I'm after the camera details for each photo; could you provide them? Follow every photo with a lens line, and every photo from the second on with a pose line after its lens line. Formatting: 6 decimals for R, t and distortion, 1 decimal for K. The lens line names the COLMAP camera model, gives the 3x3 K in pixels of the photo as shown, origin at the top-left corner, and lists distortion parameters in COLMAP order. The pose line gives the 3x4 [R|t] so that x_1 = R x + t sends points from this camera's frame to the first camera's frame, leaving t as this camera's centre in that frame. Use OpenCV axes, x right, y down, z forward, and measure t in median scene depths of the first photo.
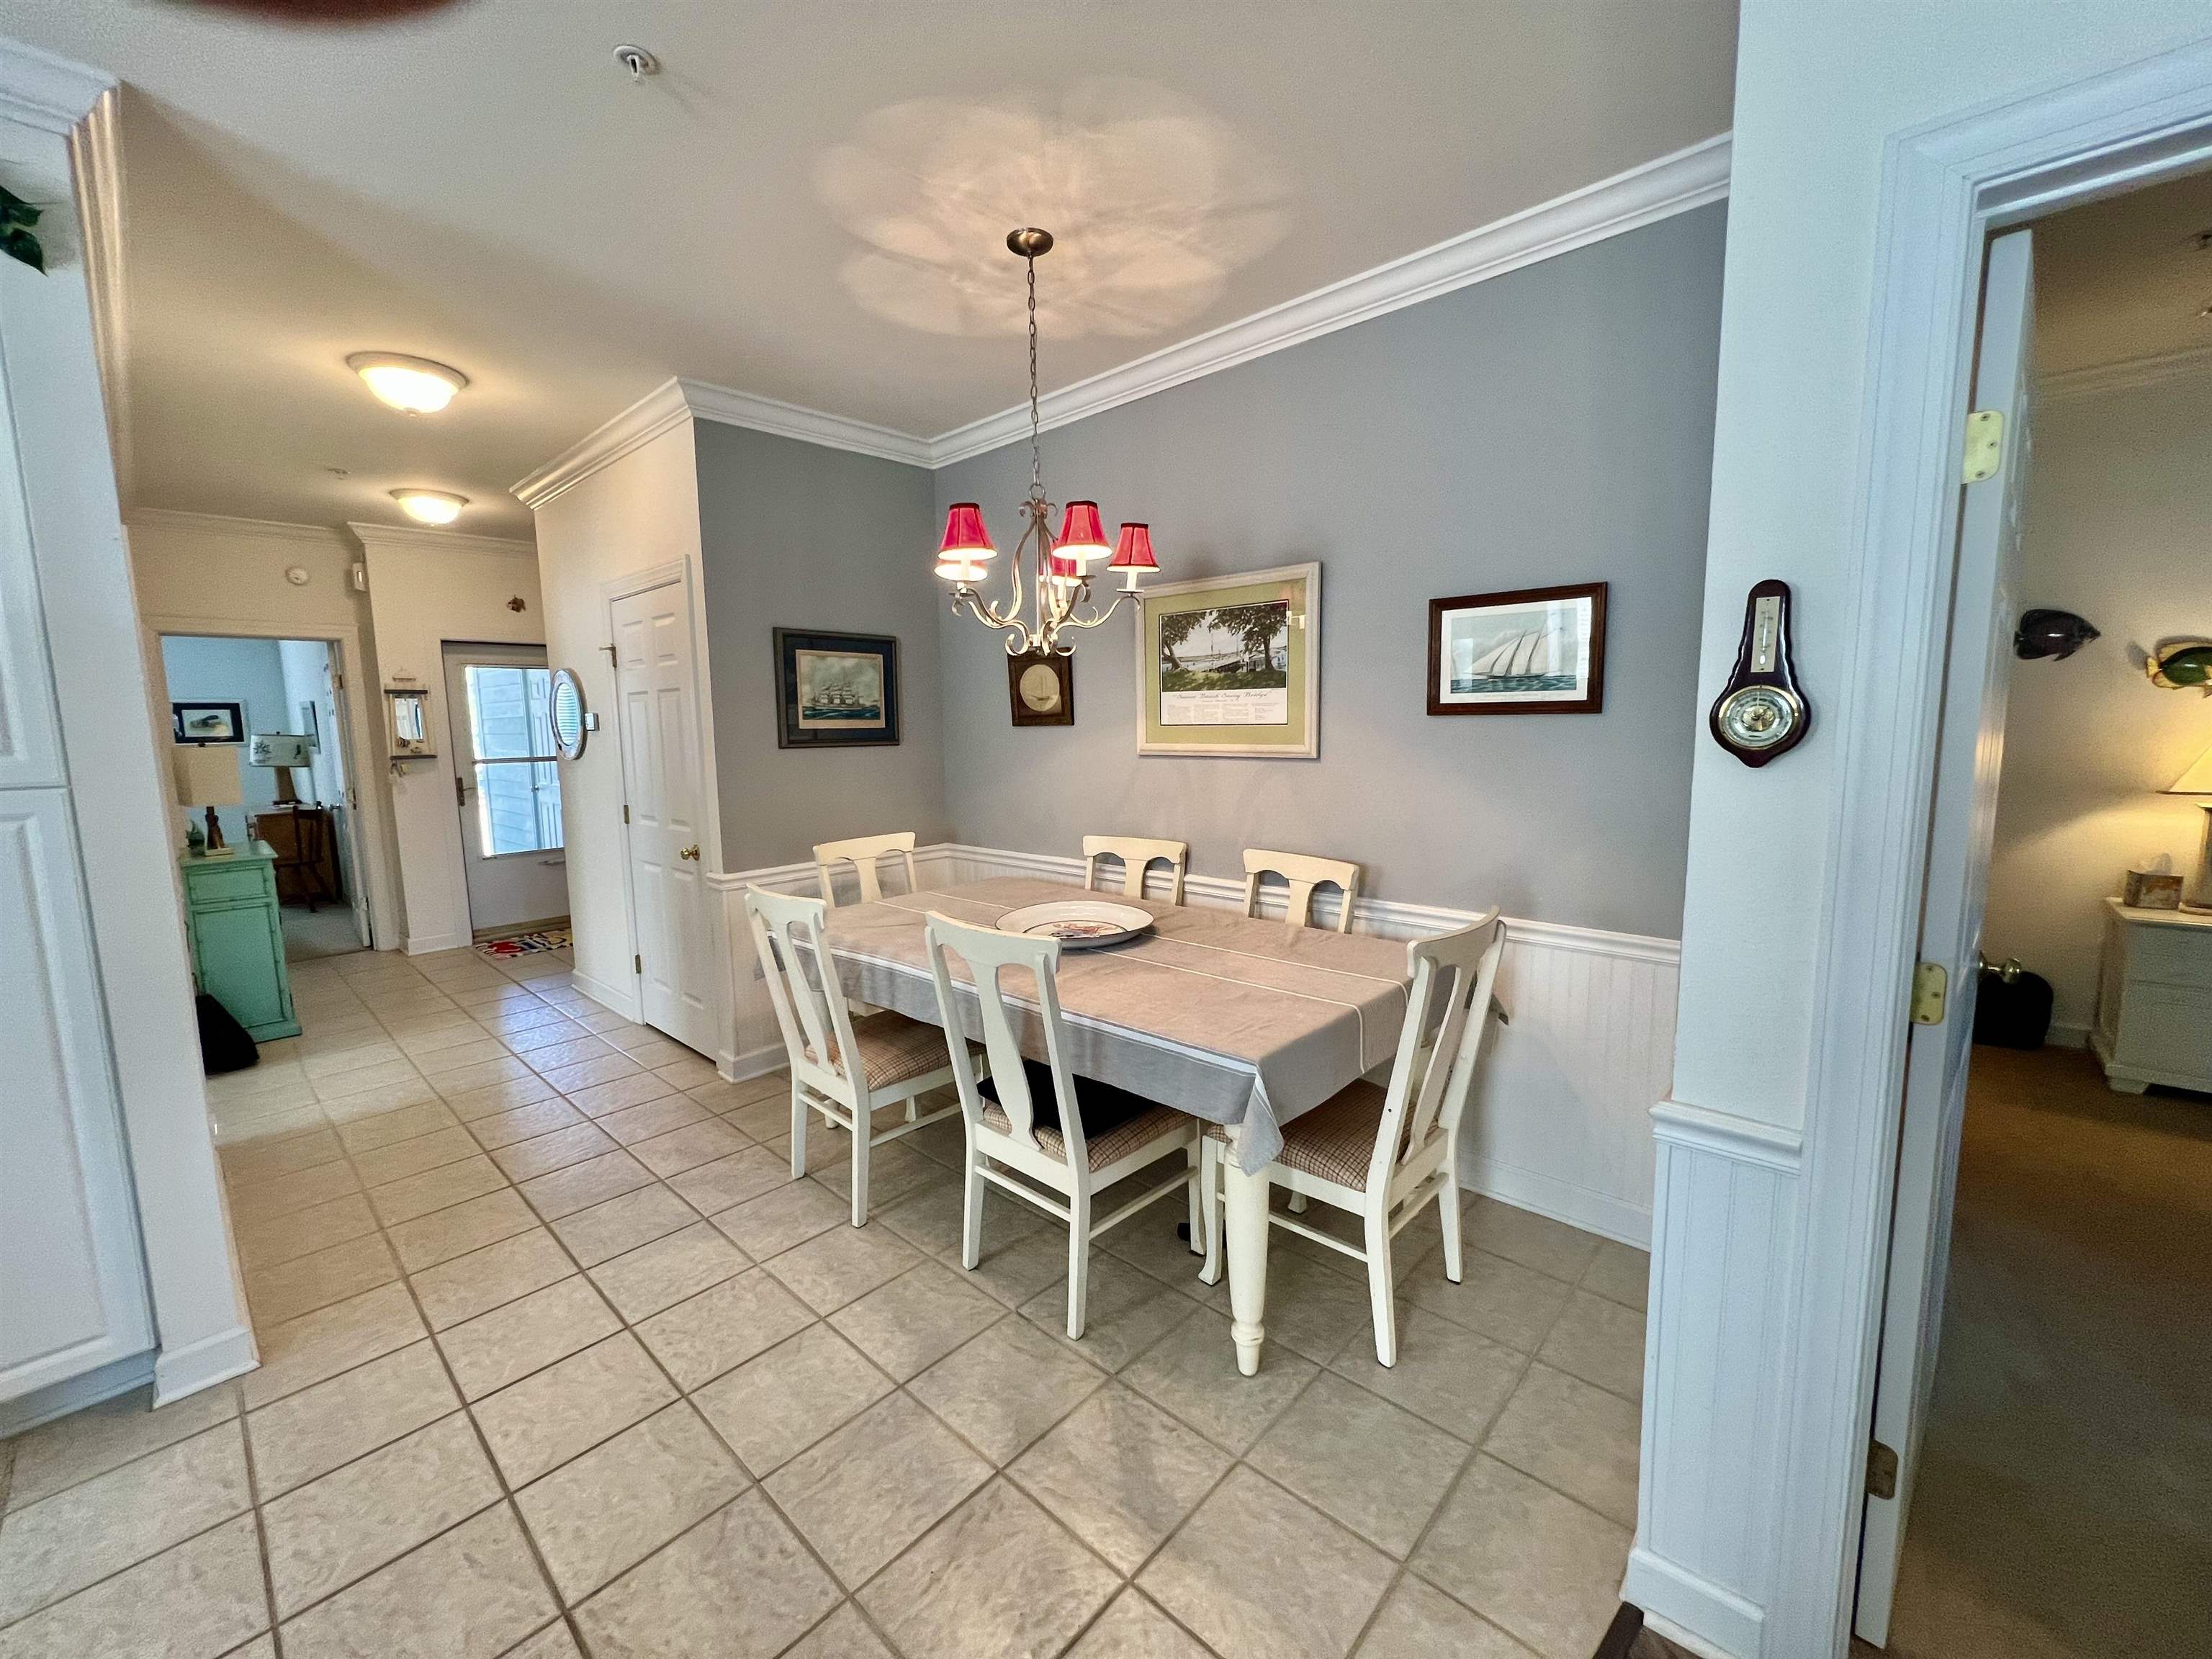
lens RADIAL K [[886.3, 0, 1097.4], [0, 886.3, 828.6], [0, 0, 1]] dist [-0.001061, -0.000146]
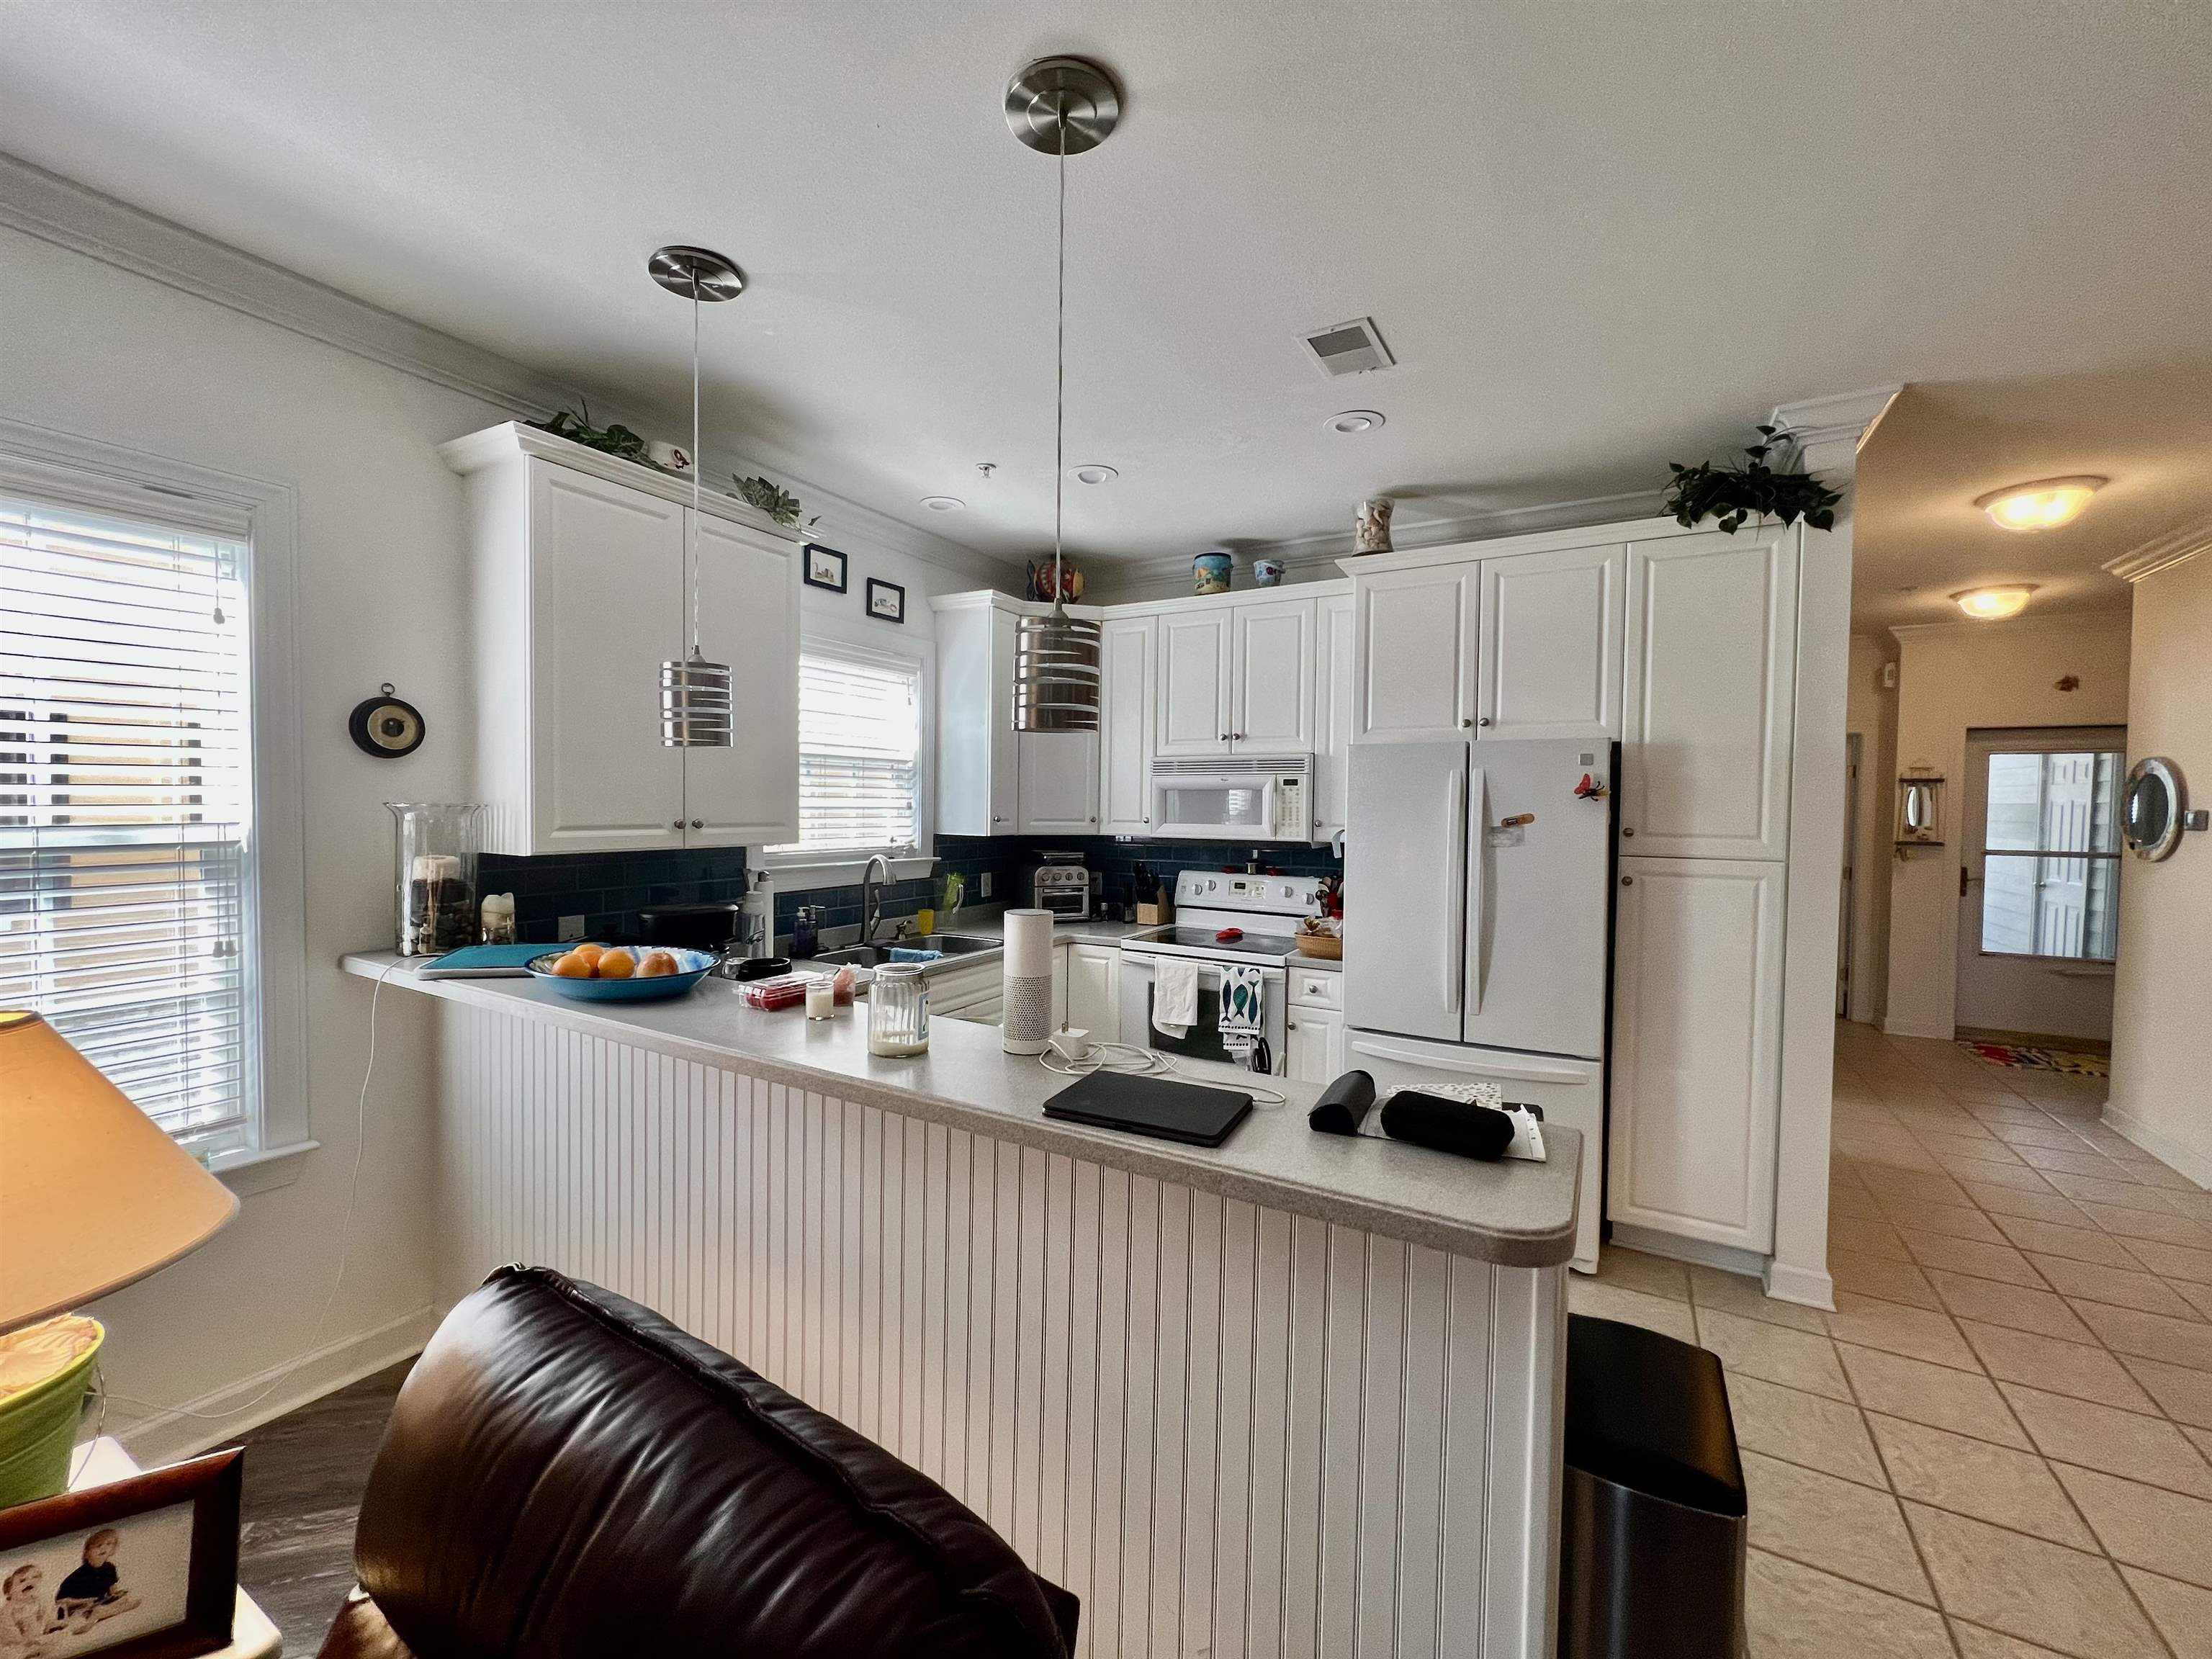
lens RADIAL K [[886.3, 0, 1097.4], [0, 886.3, 828.6], [0, 0, 1]] dist [-0.001061, -0.000146]
pose [[0.217934, 0.052258, -0.974563, 0.036562], [-0.134026, 0.990707, 0.023153, 0.011949], [0.966717, 0.125571, 0.222913, -0.300372]]
